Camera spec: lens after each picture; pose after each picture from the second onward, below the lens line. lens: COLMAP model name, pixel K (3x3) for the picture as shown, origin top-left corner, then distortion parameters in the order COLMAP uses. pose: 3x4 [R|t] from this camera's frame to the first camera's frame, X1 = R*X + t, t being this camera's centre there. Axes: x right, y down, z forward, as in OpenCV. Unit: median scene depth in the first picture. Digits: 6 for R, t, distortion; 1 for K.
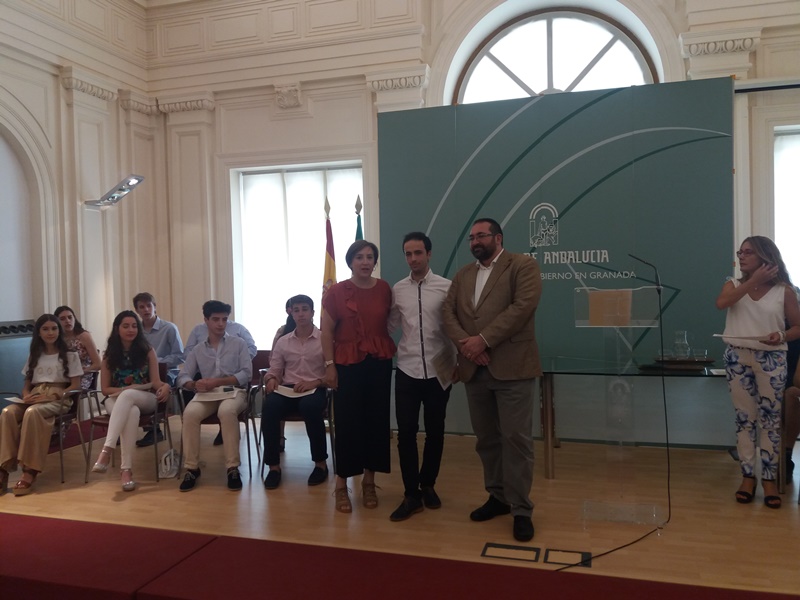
lens RADIAL K [[664.0, 0, 400.0], [0, 664.0, 300.0], [0, 0, 1]] dist [-0.001115, -0.010973]
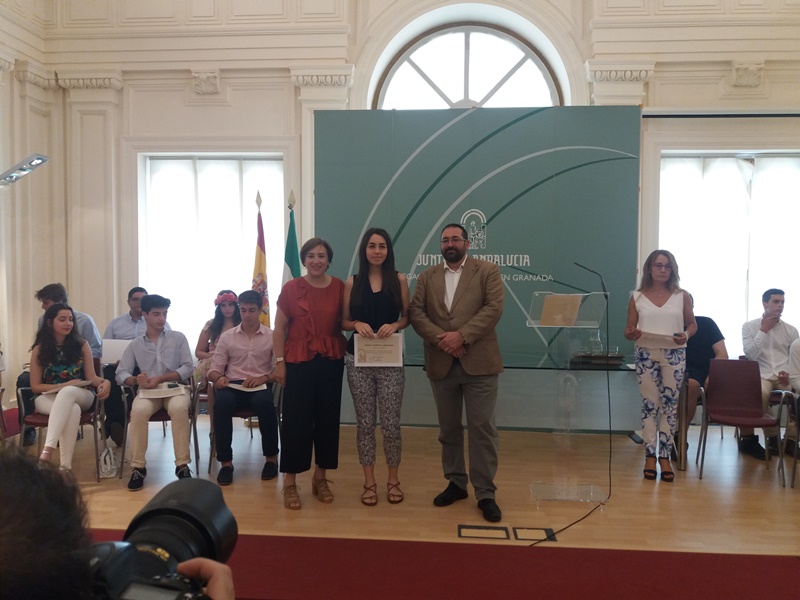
lens RADIAL K [[664.0, 0, 400.0], [0, 664.0, 300.0], [0, 0, 1]] dist [-0.001115, -0.010973]
pose [[0.976220, 0.017686, 0.216060, -0.112362], [-0.021673, 0.999636, 0.016097, -0.011592], [-0.215696, -0.020397, 0.976247, -0.022584]]
